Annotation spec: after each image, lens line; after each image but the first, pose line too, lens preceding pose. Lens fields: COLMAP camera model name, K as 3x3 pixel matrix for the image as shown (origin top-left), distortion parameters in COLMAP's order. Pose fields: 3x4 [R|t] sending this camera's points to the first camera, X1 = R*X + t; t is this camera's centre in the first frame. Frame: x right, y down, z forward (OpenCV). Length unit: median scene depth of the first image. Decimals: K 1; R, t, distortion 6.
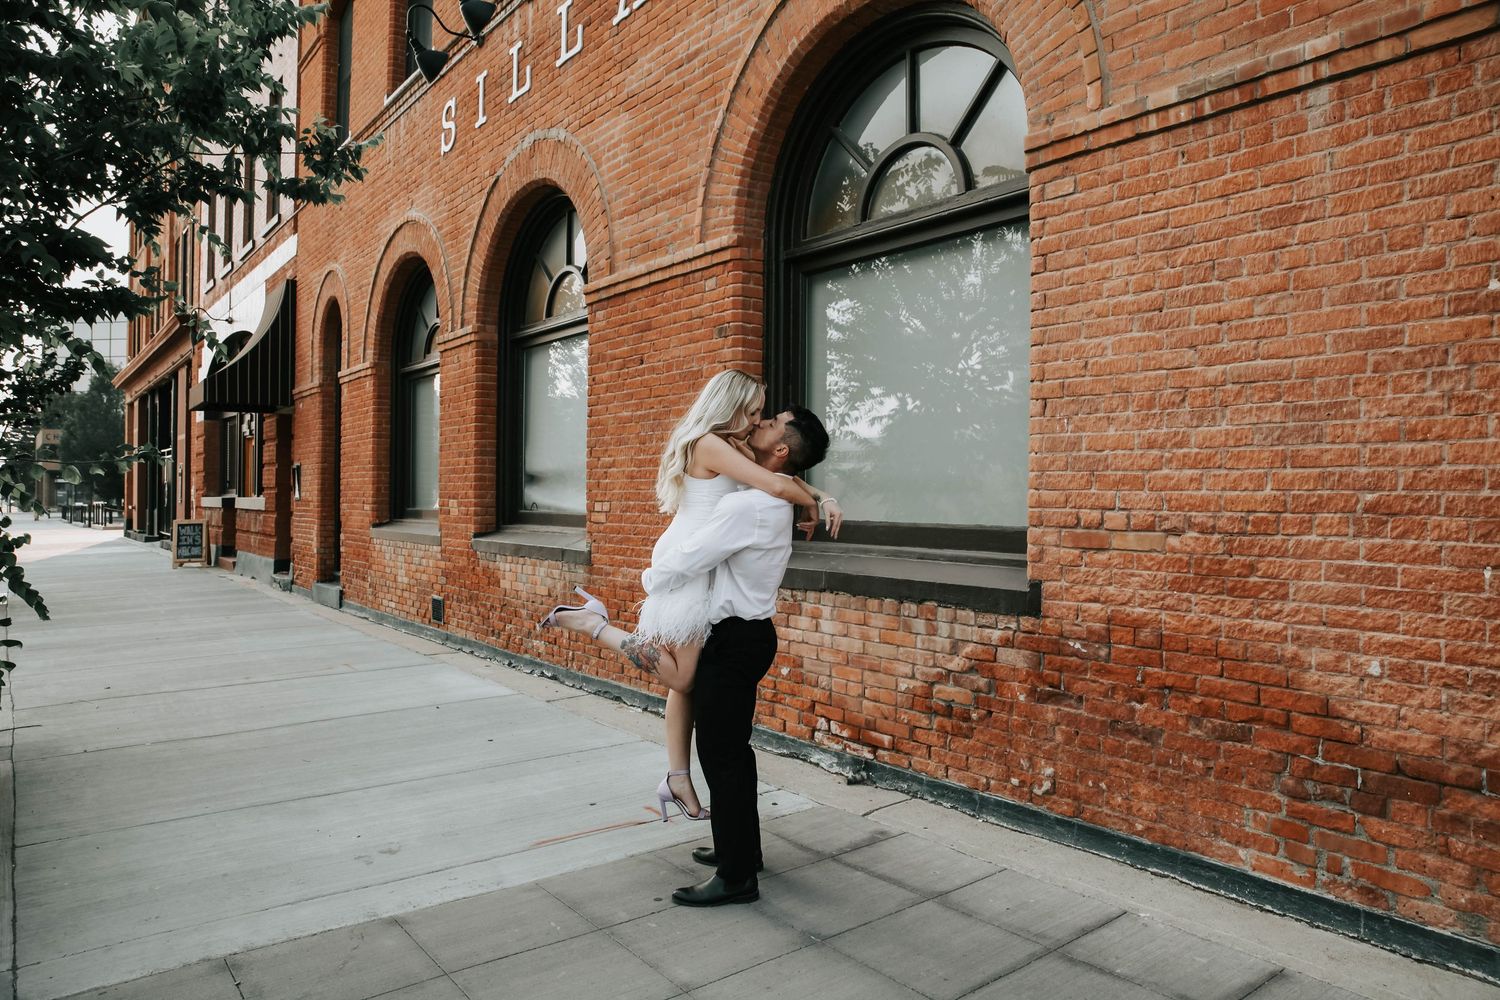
lens RADIAL K [[1019.7, 0, 749.2], [0, 1019.7, 507.4], [0, 0, 1]] dist [-0.110909, 0.085961]
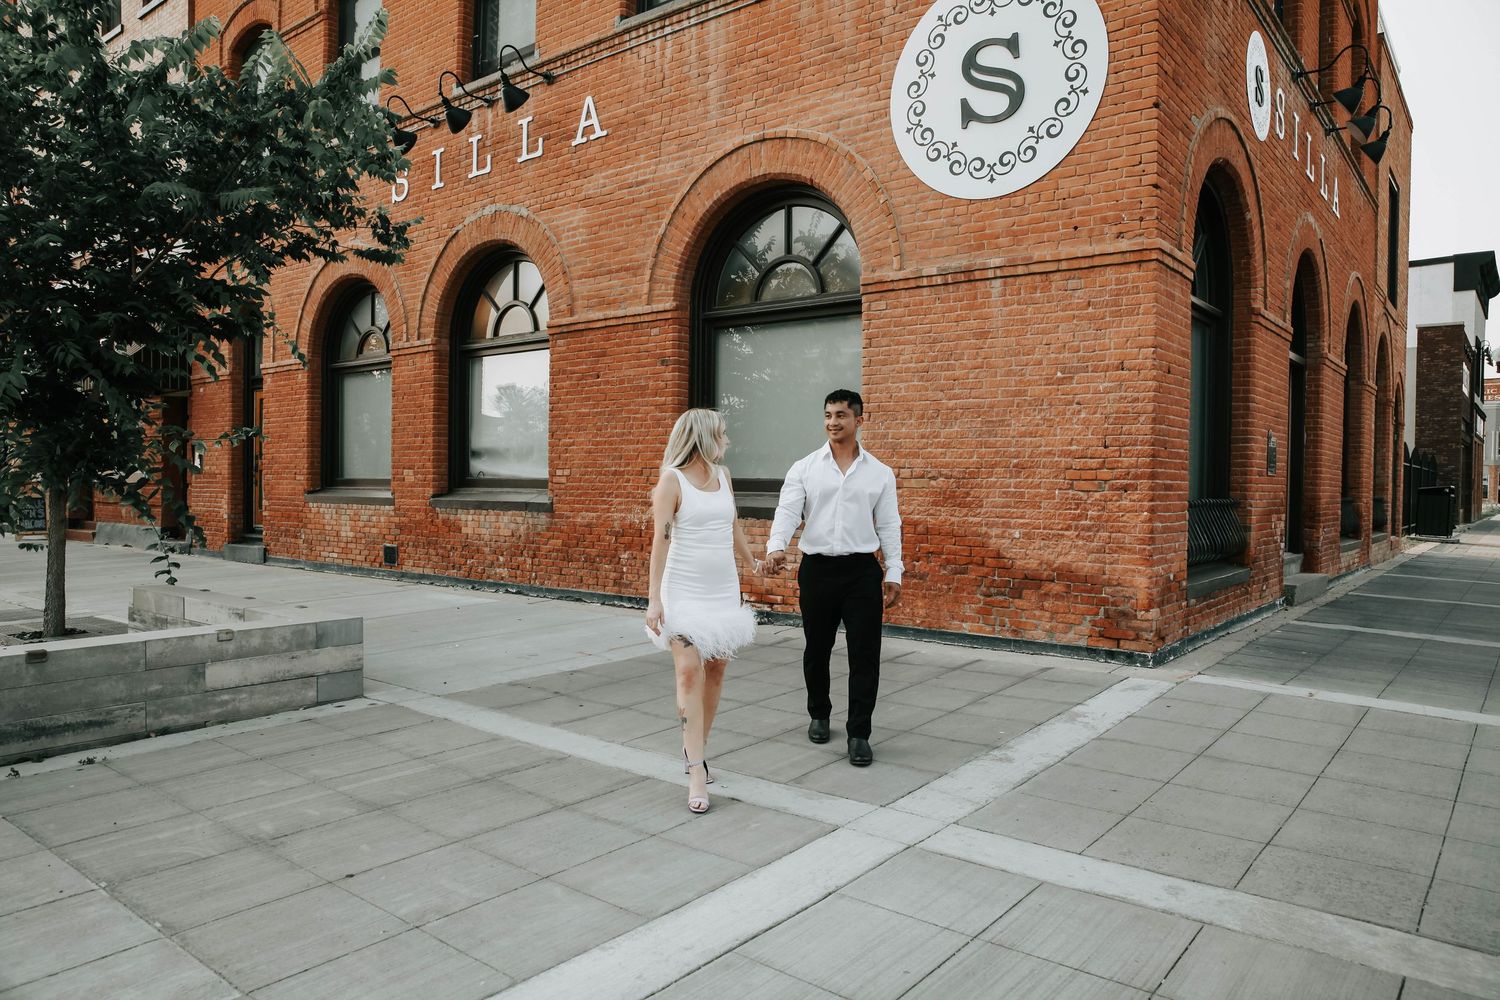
lens RADIAL K [[1019.7, 0, 749.2], [0, 1019.7, 507.4], [0, 0, 1]] dist [-0.110909, 0.085961]
pose [[0.969281, -0.005057, 0.245902, -0.289557], [0.000766, 0.999846, 0.017543, 0.029085], [-0.245953, -0.016816, 0.969136, -0.592860]]
